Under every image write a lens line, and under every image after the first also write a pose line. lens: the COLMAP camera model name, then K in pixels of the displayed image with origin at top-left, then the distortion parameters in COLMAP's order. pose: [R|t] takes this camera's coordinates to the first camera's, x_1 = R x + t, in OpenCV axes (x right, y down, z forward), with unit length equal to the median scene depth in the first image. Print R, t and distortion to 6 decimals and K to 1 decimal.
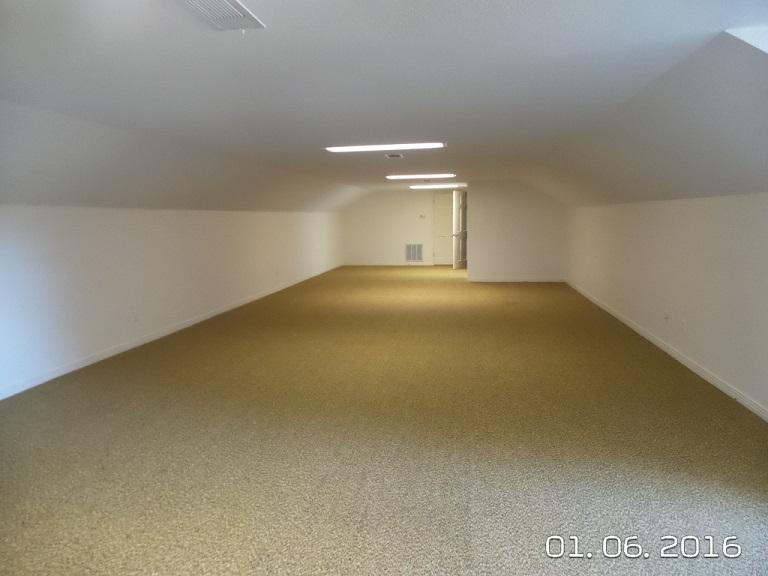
lens RADIAL K [[526.3, 0, 384.0], [0, 526.3, 288.0], [0, 0, 1]] dist [-0.003316, 0.001344]
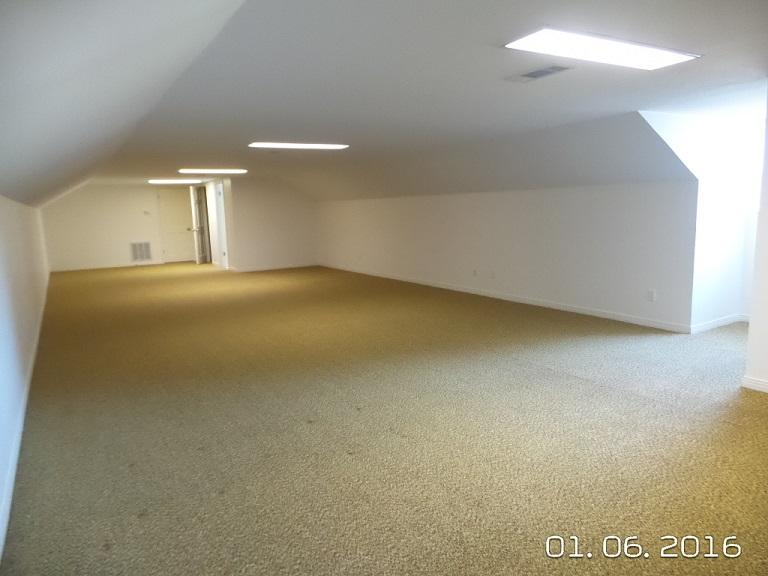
lens RADIAL K [[526.3, 0, 384.0], [0, 526.3, 288.0], [0, 0, 1]] dist [-0.003316, 0.001344]
pose [[0.757060, -0.106824, 0.644554, -0.249110], [0.105931, 0.993559, 0.040244, 0.006262], [-0.644701, 0.037811, 0.763499, 0.005118]]
